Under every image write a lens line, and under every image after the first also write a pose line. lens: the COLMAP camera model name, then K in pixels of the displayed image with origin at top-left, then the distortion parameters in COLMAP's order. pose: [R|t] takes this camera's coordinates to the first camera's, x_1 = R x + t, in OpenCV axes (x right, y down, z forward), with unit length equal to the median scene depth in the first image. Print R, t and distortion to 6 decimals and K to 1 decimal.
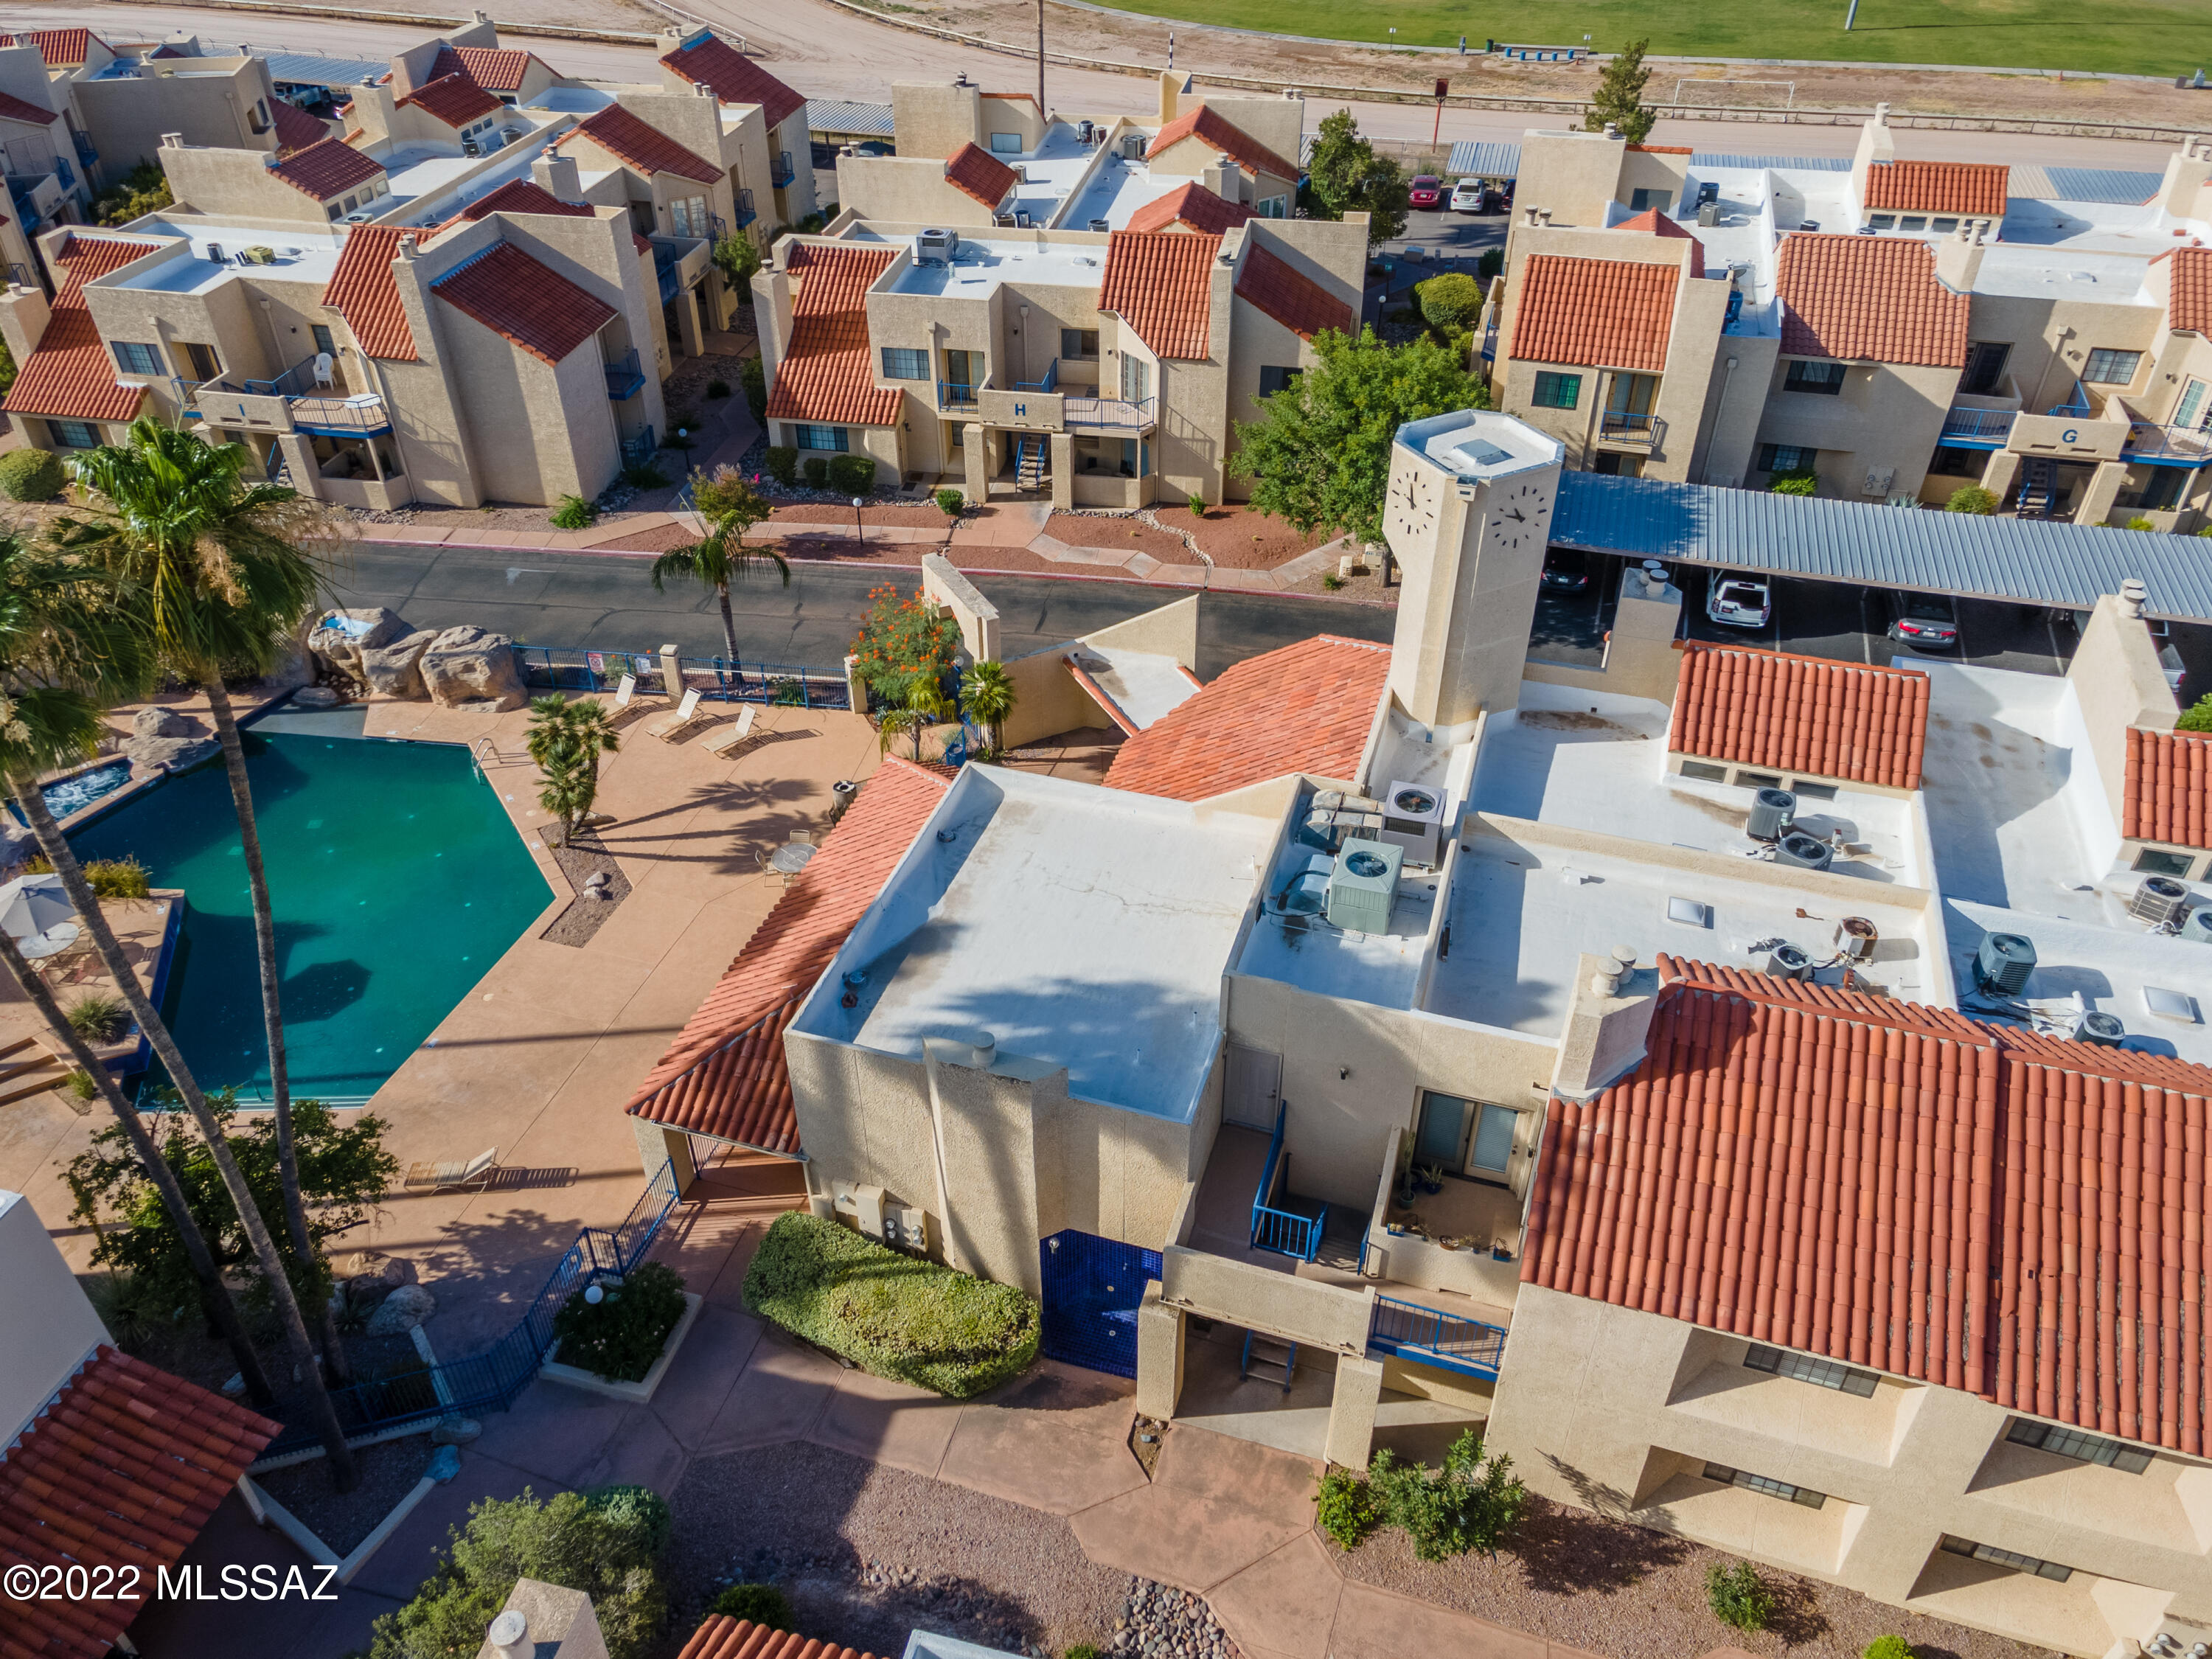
lens RADIAL K [[1603.1, 0, 1102.5], [0, 1603.1, 826.8], [0, 0, 1]] dist [0.023938, 0.039284]
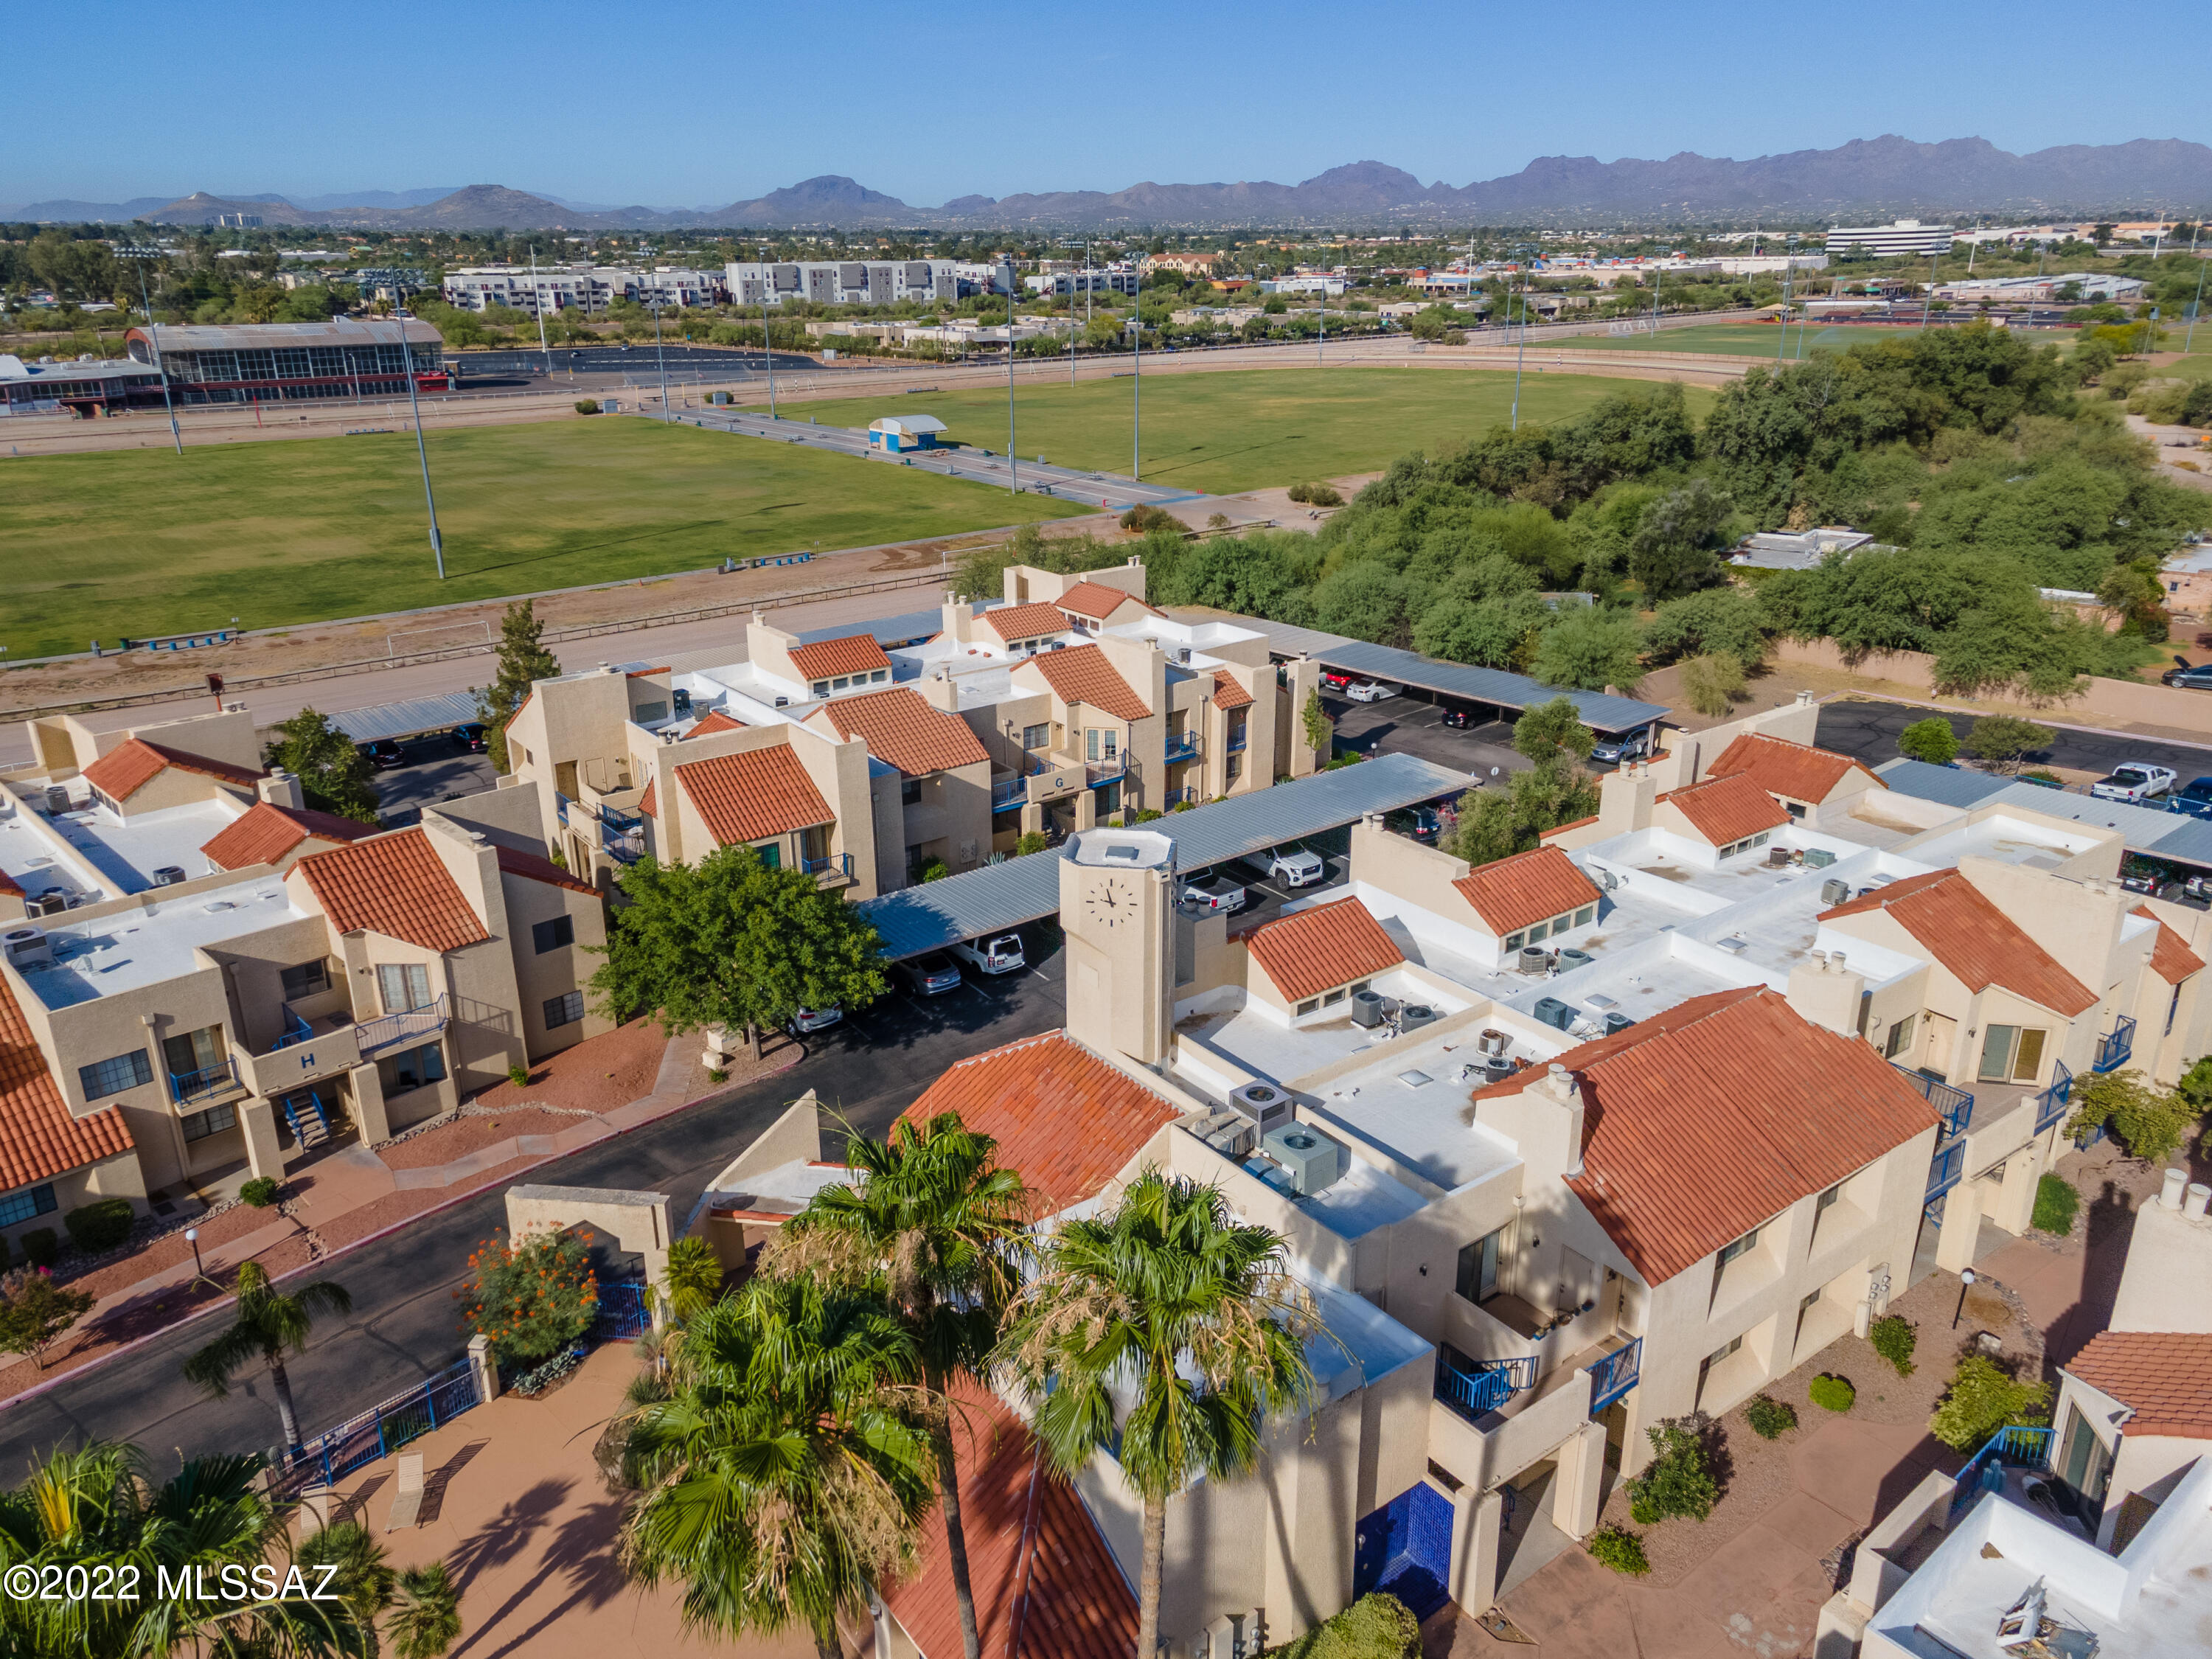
lens RADIAL K [[1603.1, 0, 1102.5], [0, 1603.1, 826.8], [0, 0, 1]] dist [0.023938, 0.039284]
pose [[0.585215, -0.283678, 0.759638, -0.446062], [0.492578, 0.868520, -0.055136, -0.108141], [-0.644120, 0.406448, 0.648004, 0.084980]]
